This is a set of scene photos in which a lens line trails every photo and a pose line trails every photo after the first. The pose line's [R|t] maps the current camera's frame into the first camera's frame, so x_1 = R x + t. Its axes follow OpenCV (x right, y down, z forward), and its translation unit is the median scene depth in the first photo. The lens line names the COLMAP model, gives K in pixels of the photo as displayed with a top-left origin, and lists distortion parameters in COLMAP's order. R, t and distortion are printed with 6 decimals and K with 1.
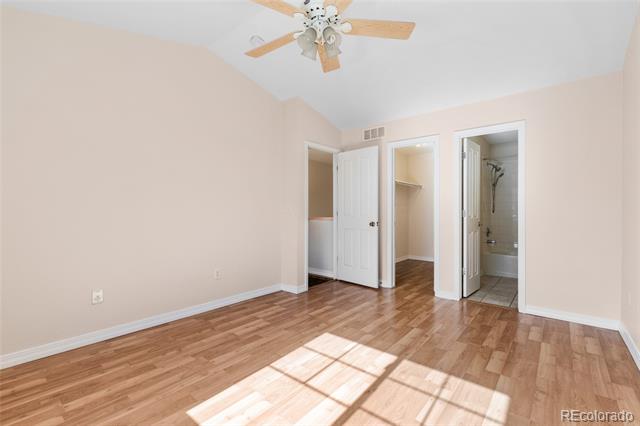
lens RADIAL K [[288.1, 0, 319.3], [0, 288.1, 212.6], [0, 0, 1]] dist [0.000879, 0.000042]
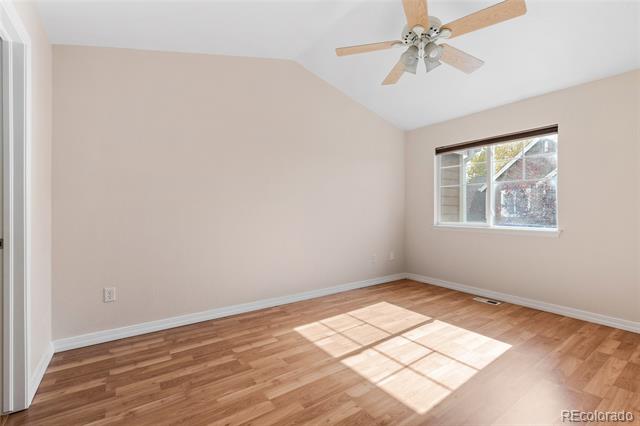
lens RADIAL K [[288.1, 0, 318.2], [0, 288.1, 209.0], [0, 0, 1]] dist [0.000879, 0.000042]
pose [[-0.965296, 0.002188, 0.261148, 0.084063], [0.001156, 0.999991, -0.004104, -0.009039], [-0.261154, -0.003659, -0.965290, 1.930495]]
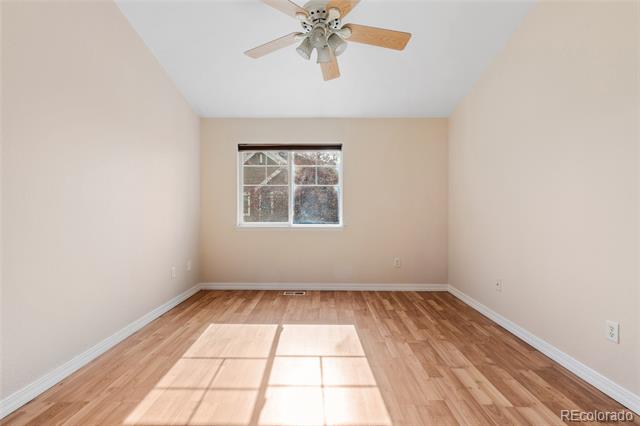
lens RADIAL K [[288.1, 0, 320.0], [0, 288.1, 210.1], [0, 0, 1]] dist [0.000879, 0.000042]
pose [[-0.773445, -0.003118, -0.633856, 0.581529], [-0.004147, 0.999991, 0.000142, -0.008808], [0.633850, 0.002738, -0.773451, 1.590545]]
